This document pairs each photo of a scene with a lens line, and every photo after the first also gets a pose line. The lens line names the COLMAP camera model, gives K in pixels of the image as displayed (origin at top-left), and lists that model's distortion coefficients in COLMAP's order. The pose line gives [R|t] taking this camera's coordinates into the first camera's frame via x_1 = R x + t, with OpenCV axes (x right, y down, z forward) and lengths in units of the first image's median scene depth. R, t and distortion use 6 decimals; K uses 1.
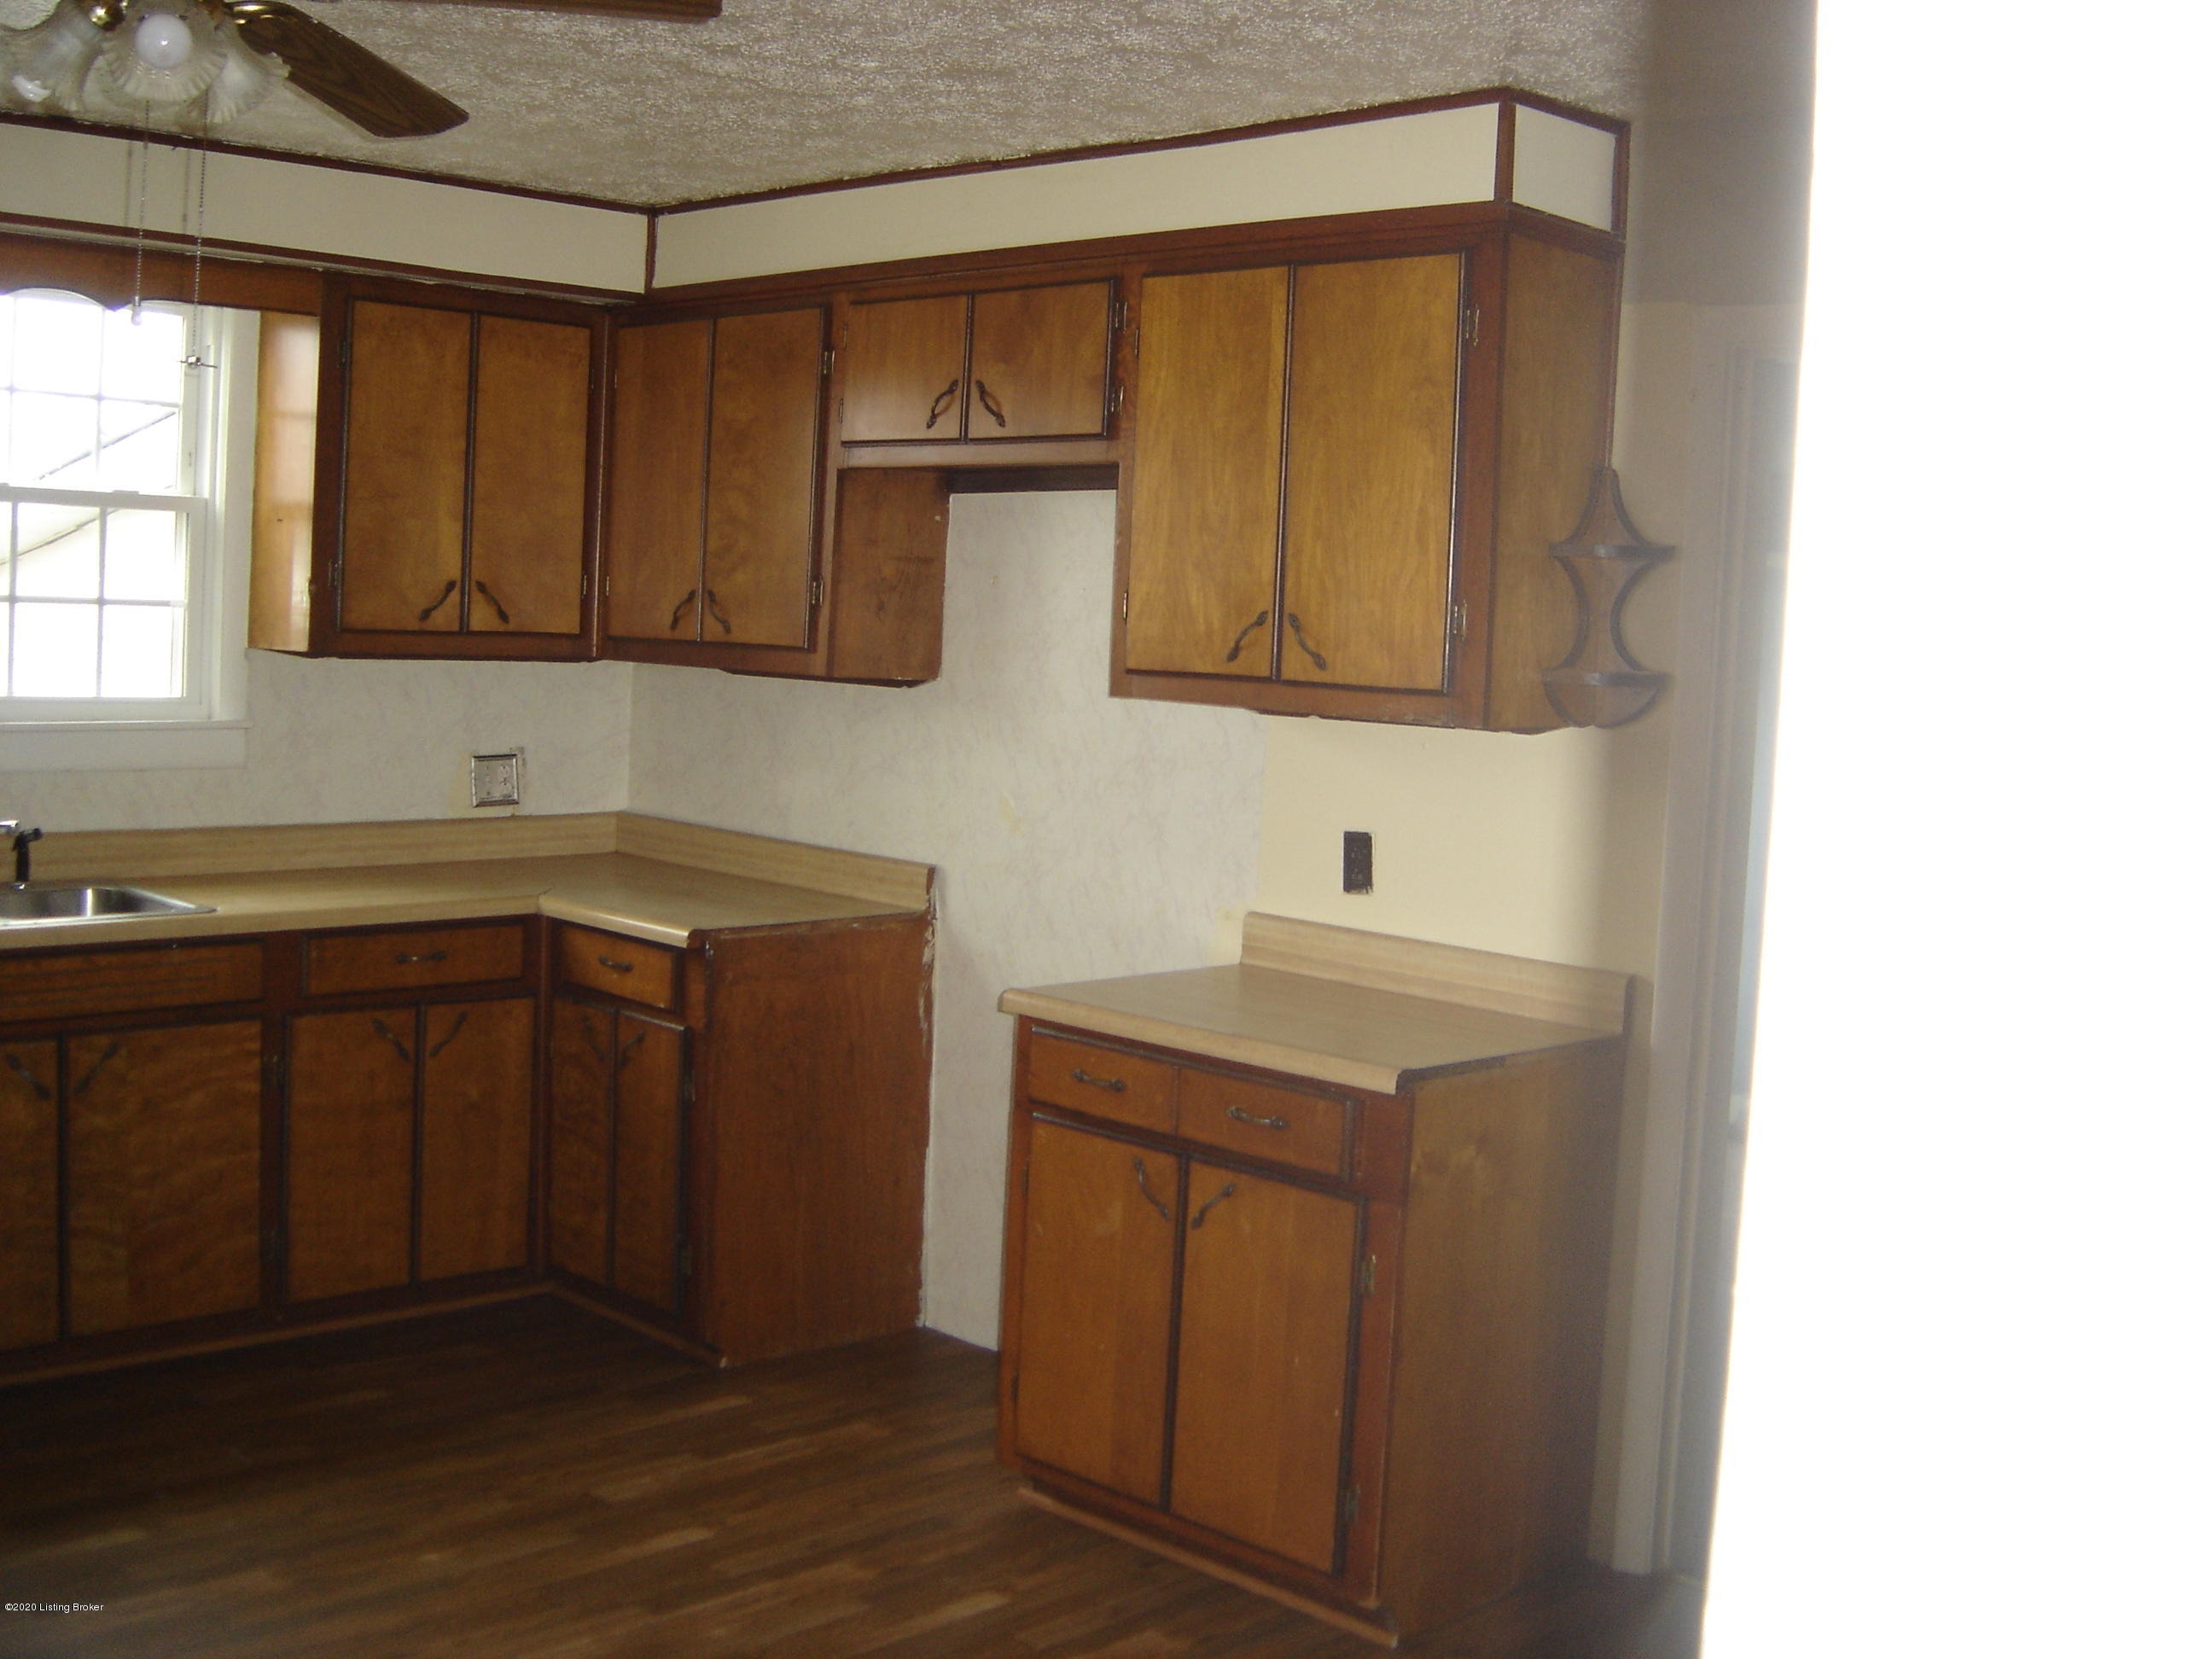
lens RADIAL K [[2463.5, 0, 1100.0], [0, 2463.5, 826.6], [0, 0, 1]] dist [-0.117737, 0.000000]
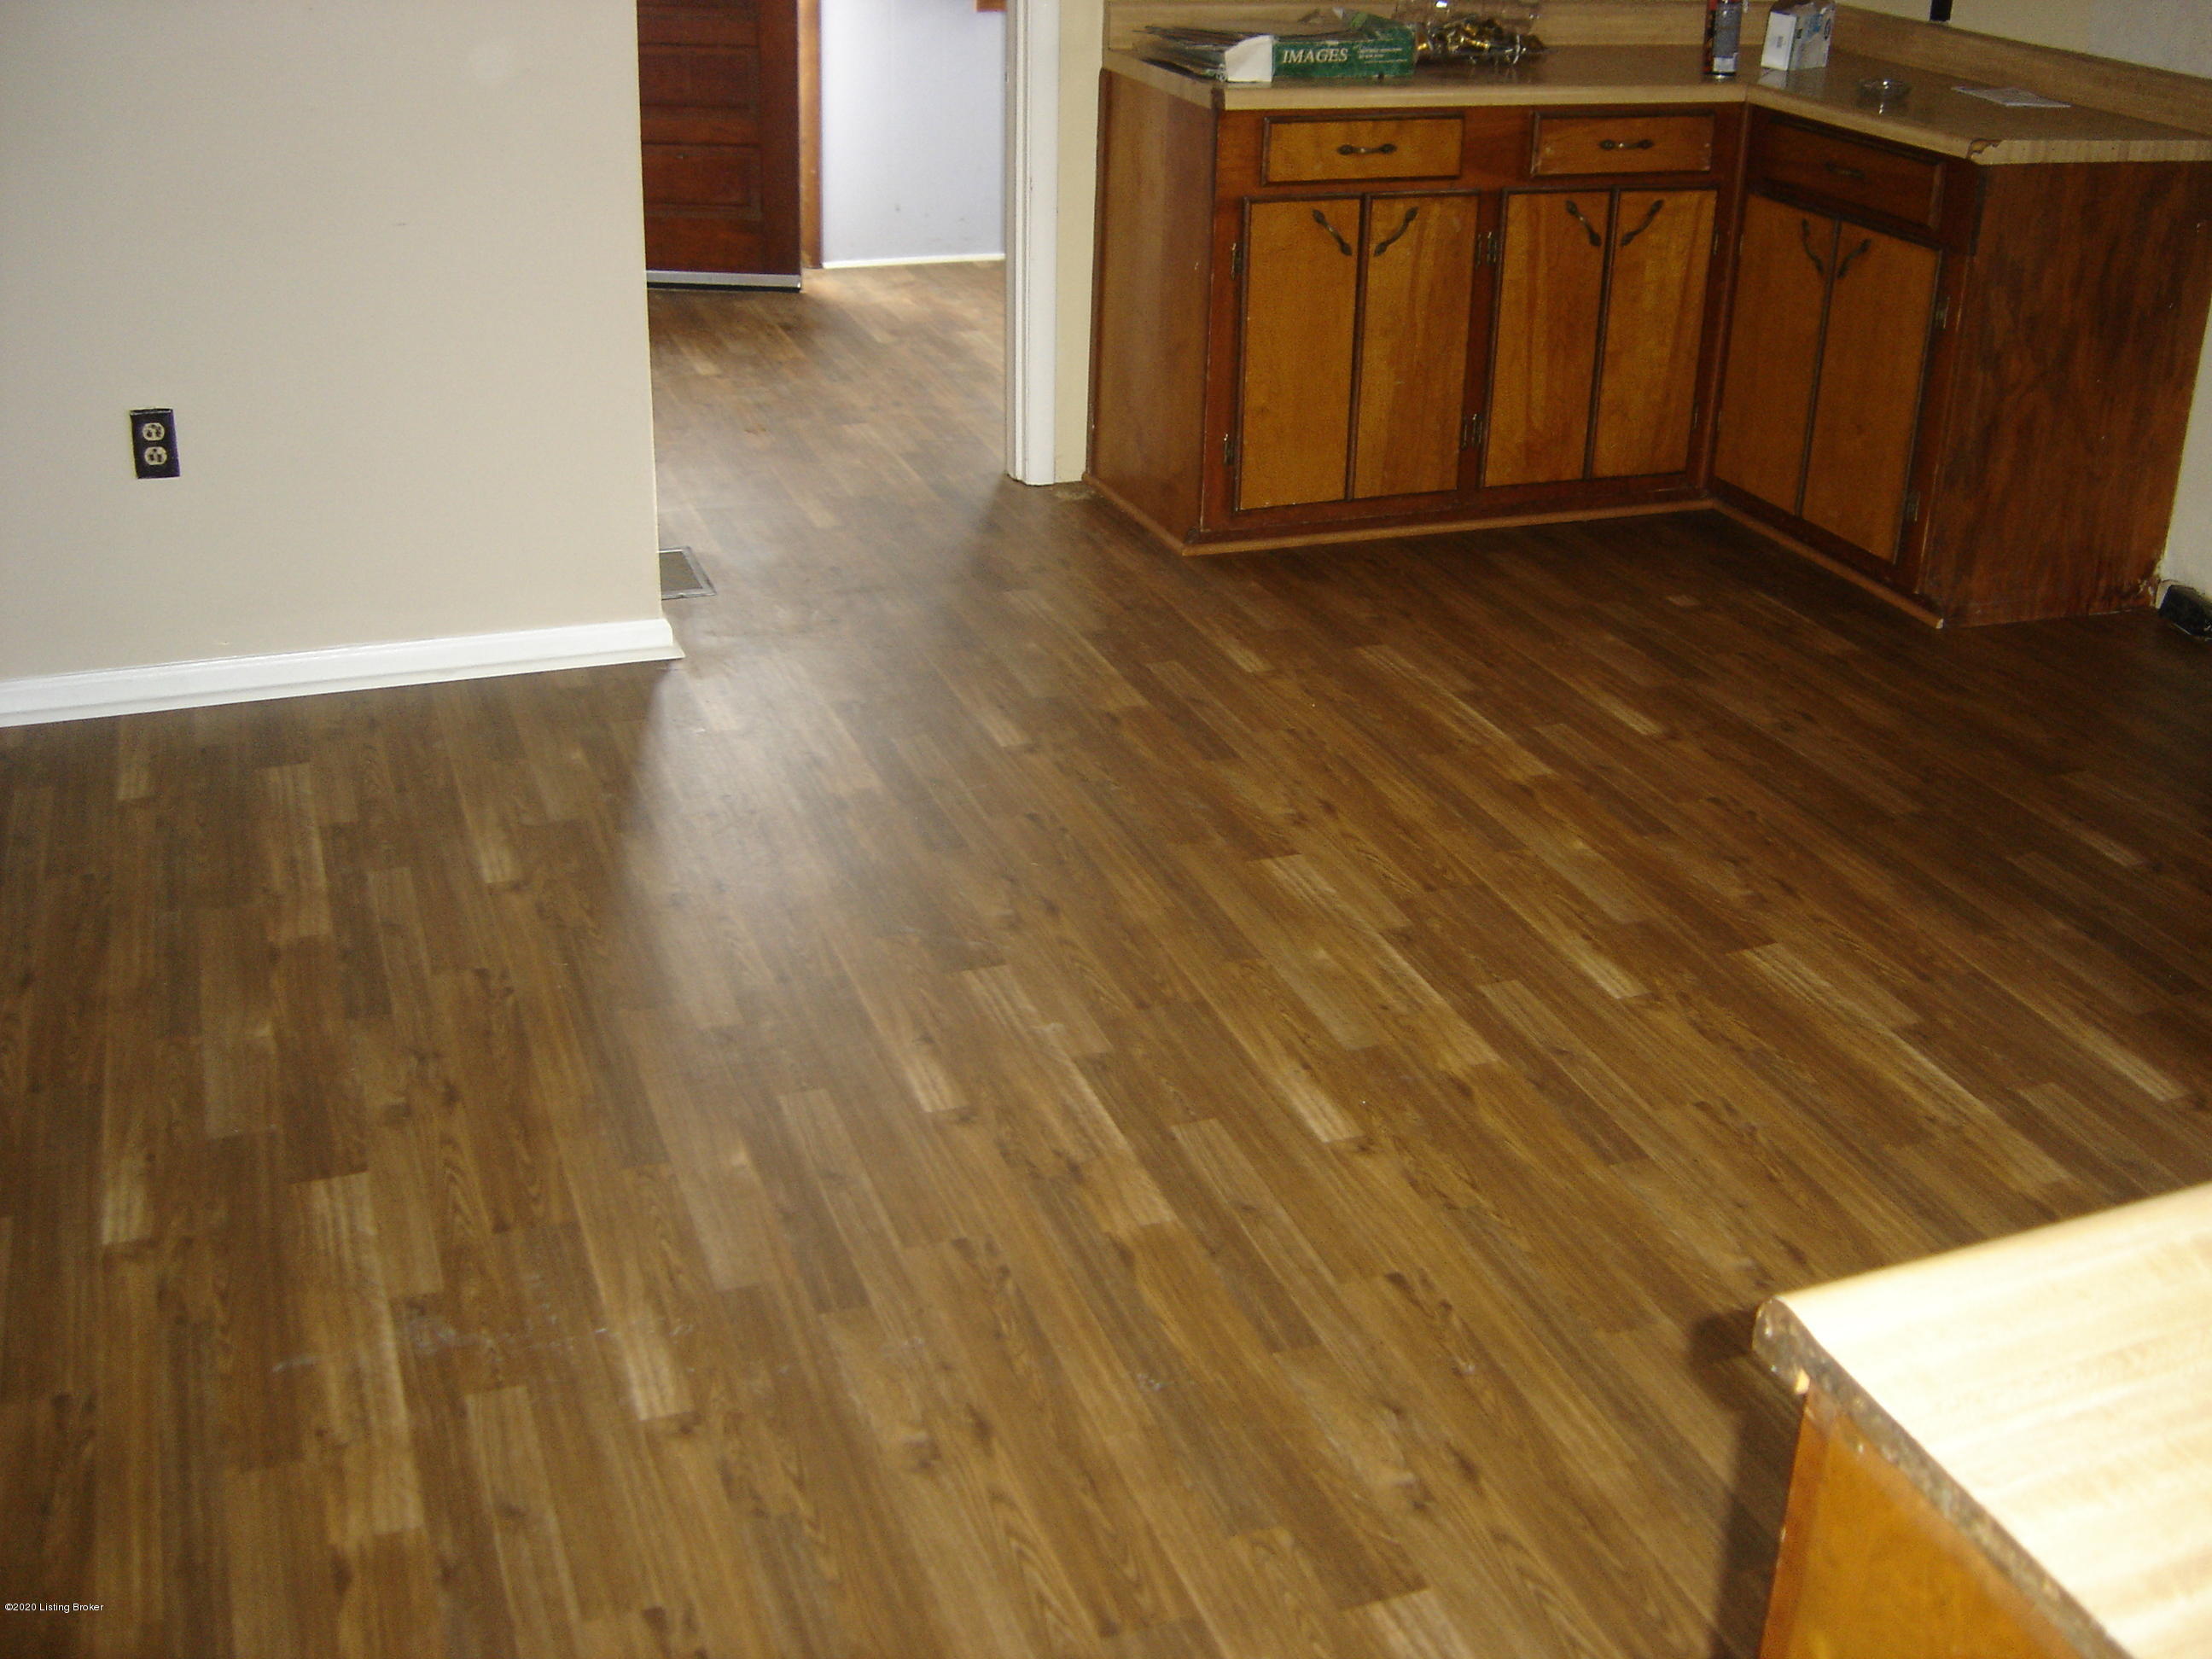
lens RADIAL K [[2463.5, 0, 1100.2], [0, 2463.5, 835.5], [0, 0, 1]] dist [-0.117737, 0.000000]
pose [[-0.445140, 0.308523, -0.840633, 0.548465], [-0.123387, 0.908684, 0.398835, -0.038252], [0.886919, 0.281261, -0.366424, 1.149759]]
